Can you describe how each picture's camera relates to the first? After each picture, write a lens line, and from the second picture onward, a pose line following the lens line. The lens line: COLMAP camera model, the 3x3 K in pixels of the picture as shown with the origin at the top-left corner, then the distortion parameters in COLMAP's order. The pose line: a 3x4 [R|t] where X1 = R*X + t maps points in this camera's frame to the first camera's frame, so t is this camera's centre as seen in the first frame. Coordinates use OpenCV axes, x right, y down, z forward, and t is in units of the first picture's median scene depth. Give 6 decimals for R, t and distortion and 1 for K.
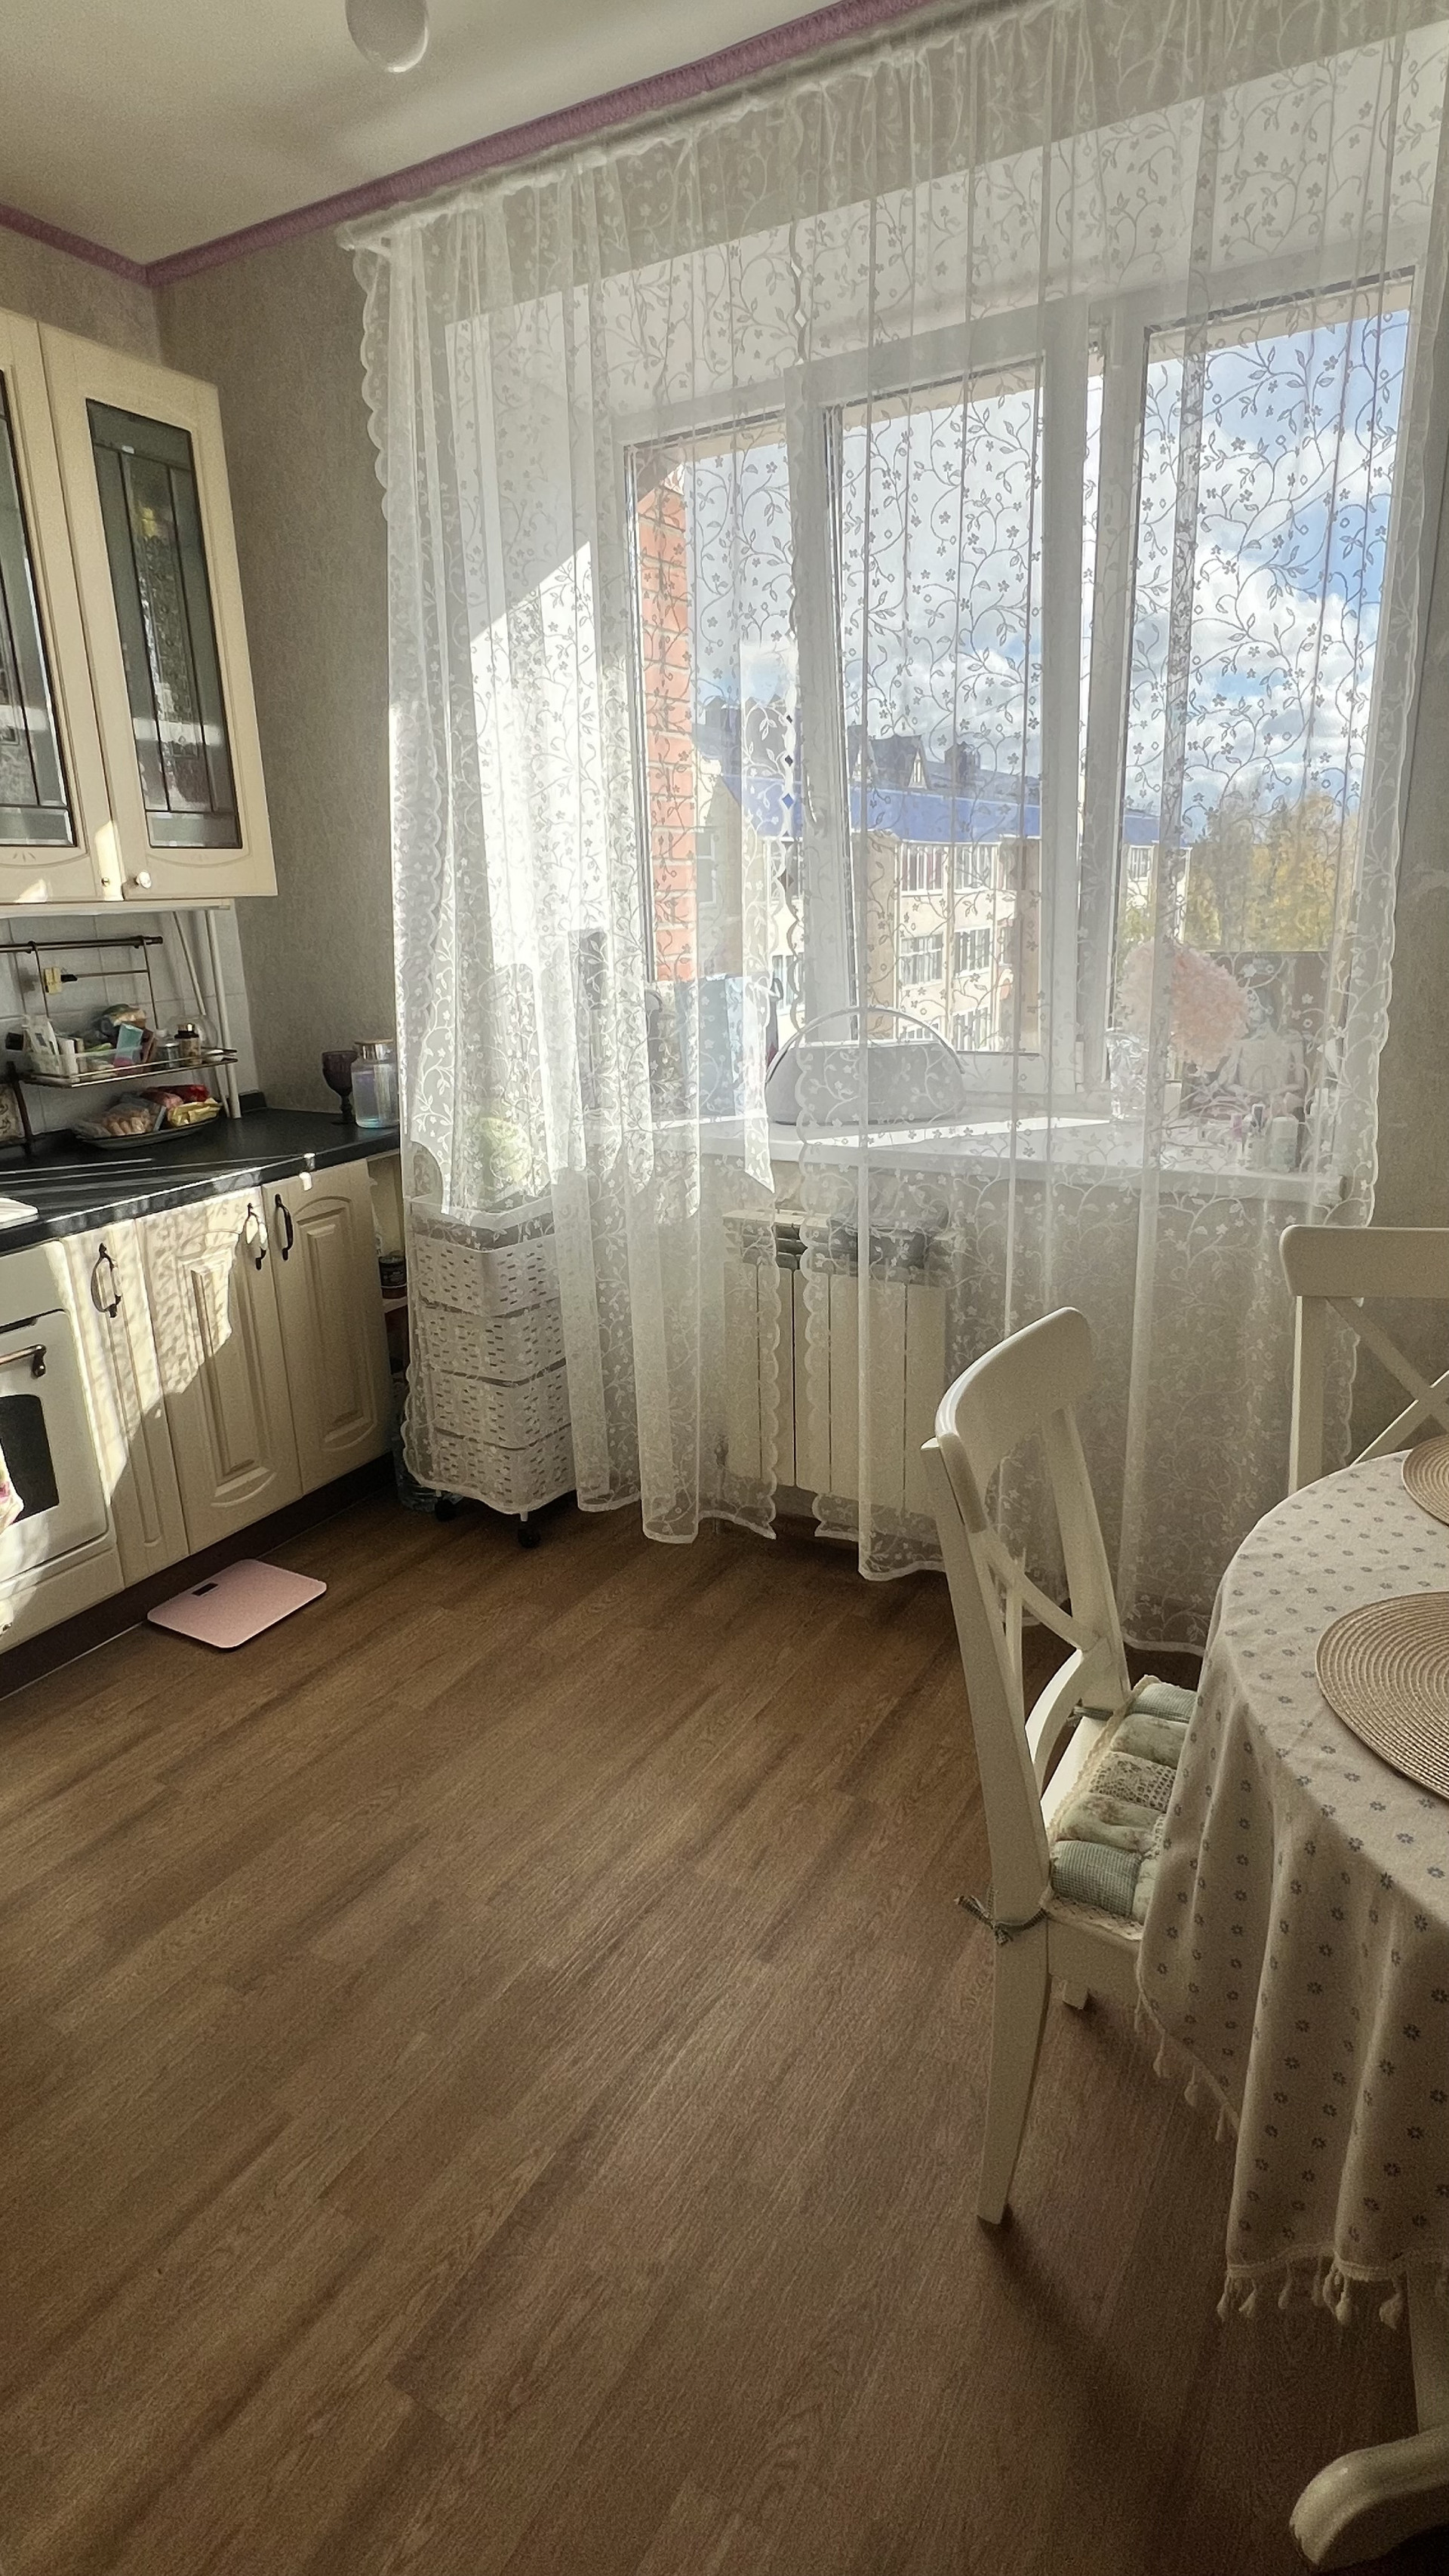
lens RADIAL K [[1321.9, 0, 721.7], [0, 1321.9, 1287.4], [0, 0, 1]] dist [-0.022202, 0.001539]
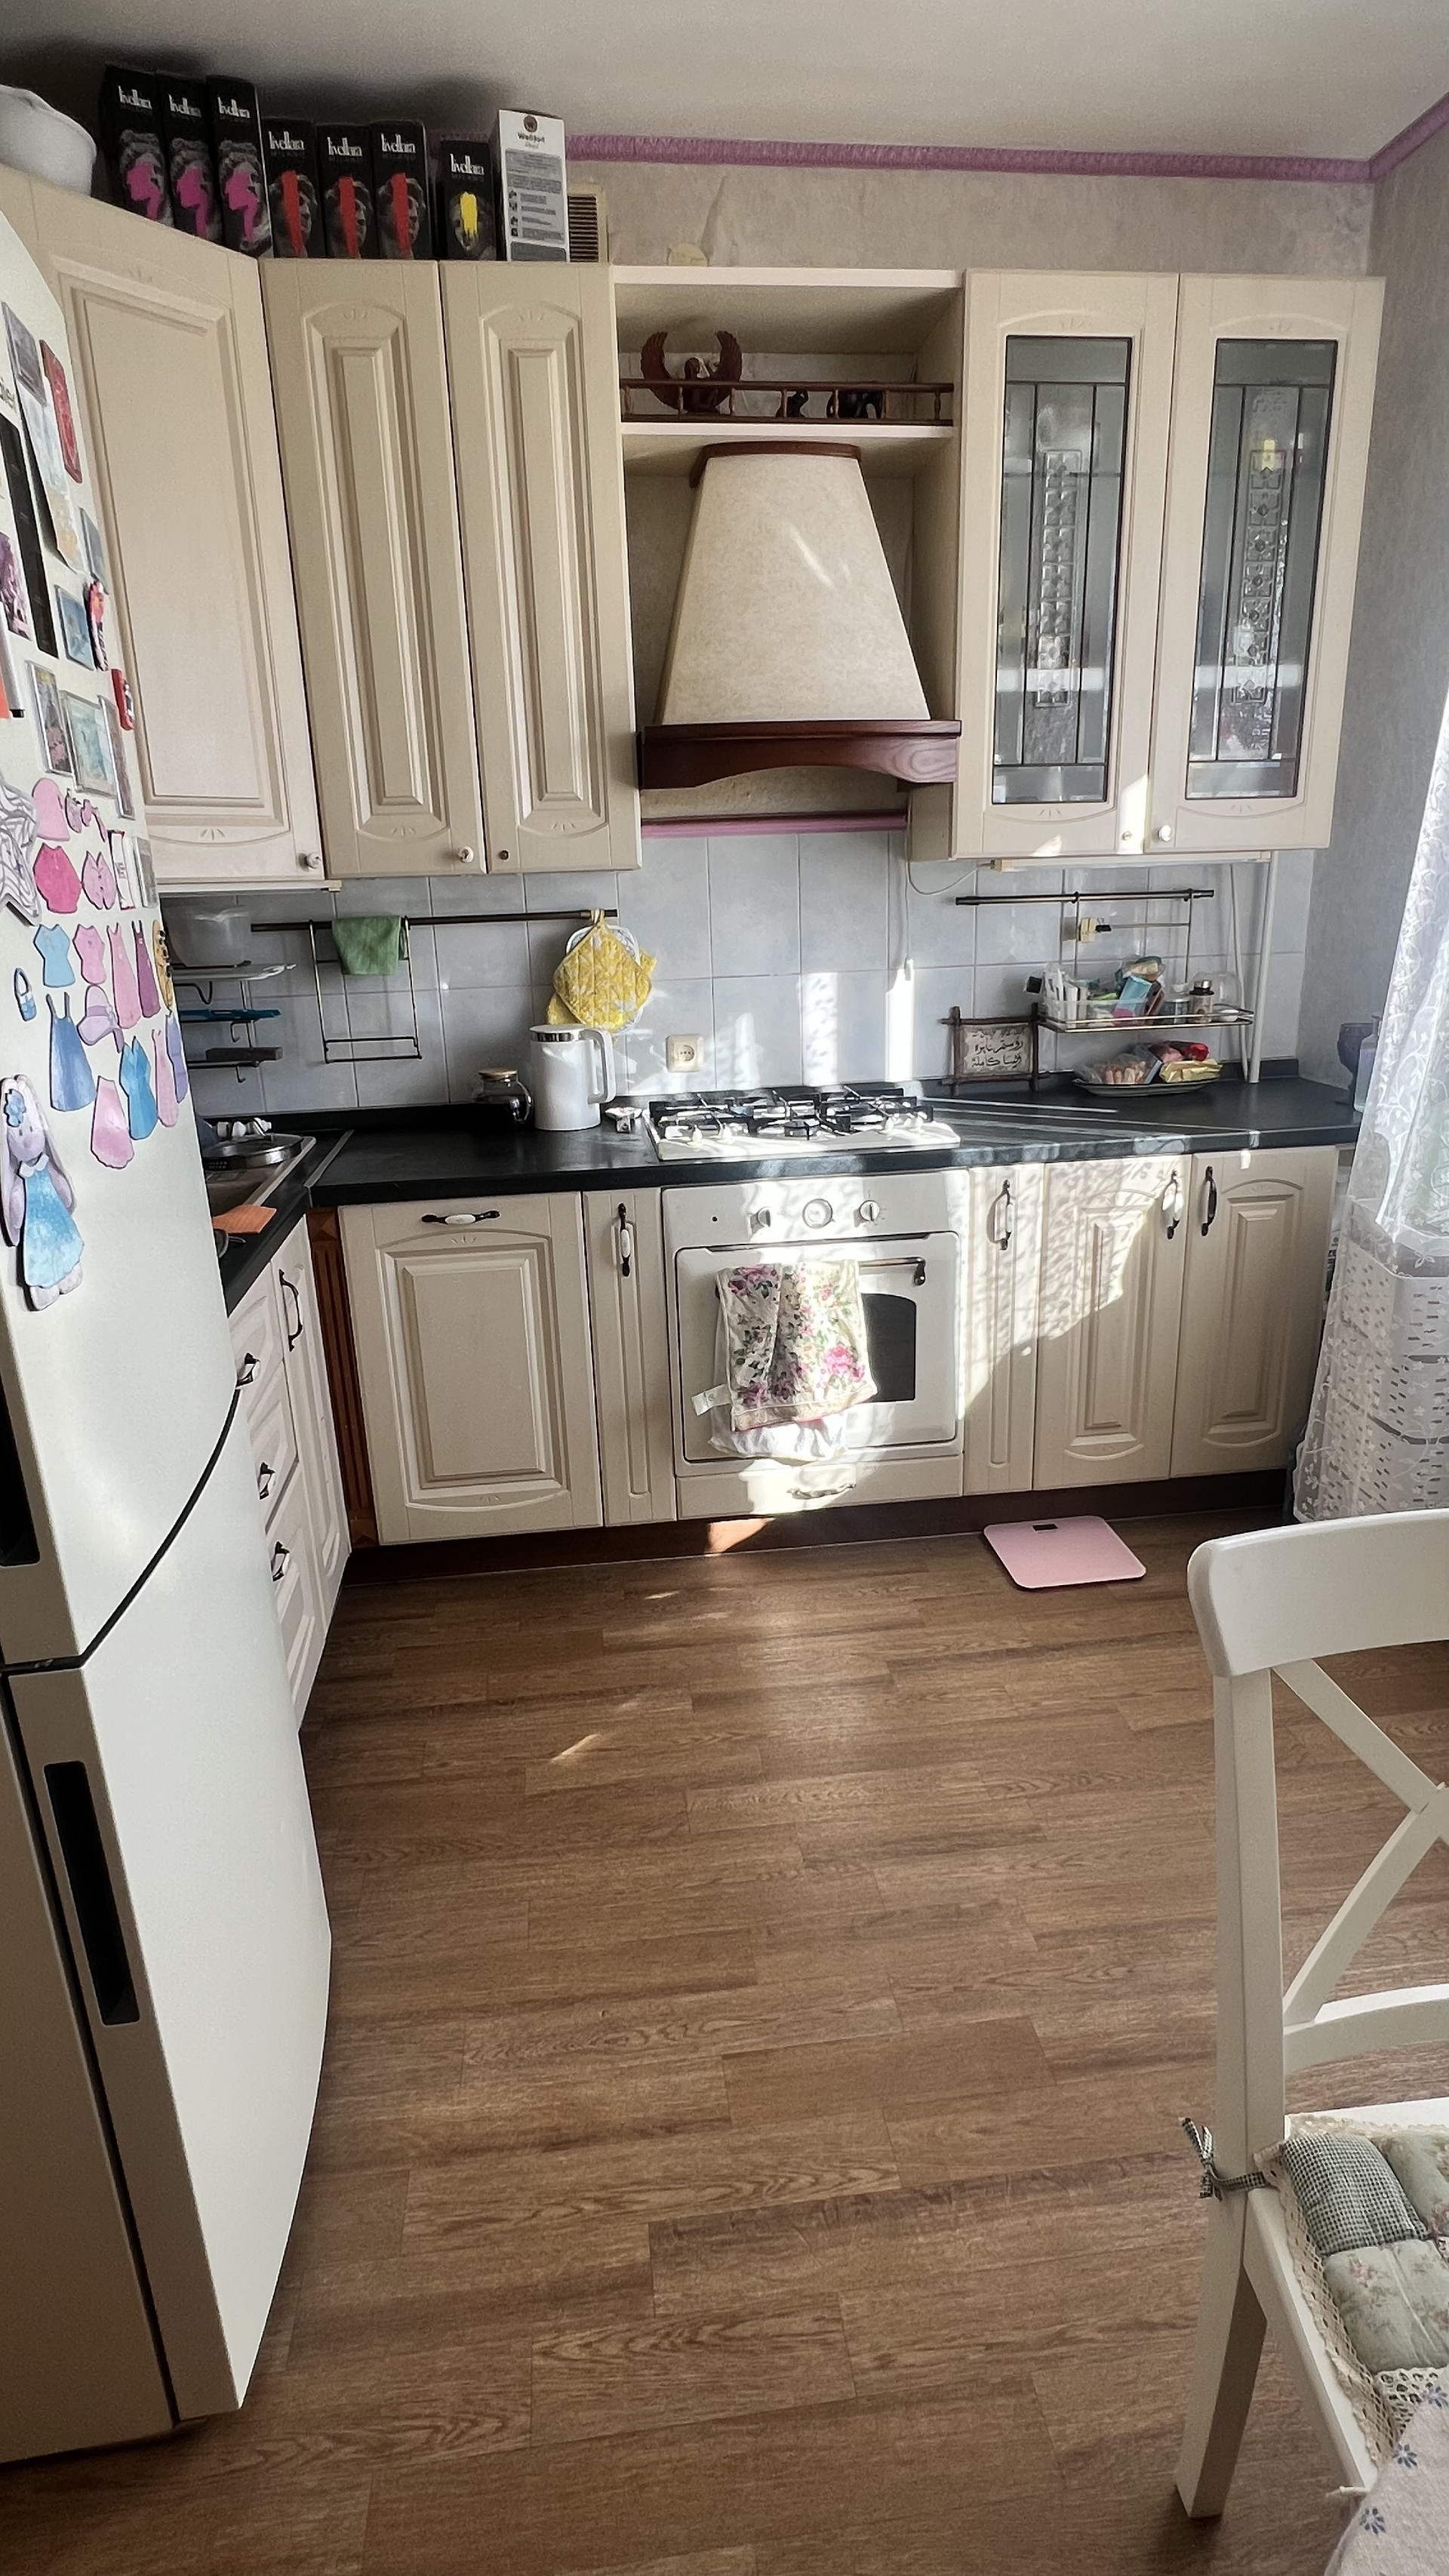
lens RADIAL K [[1321.9, 0, 721.3], [0, 1321.9, 1289.6], [0, 0, 1]] dist [-0.022202, 0.001539]
pose [[0.595687, 0.248022, -0.763965, 0.208900], [-0.214603, 0.965700, 0.146183, -0.049987], [0.774017, 0.076870, 0.628481, 0.139767]]
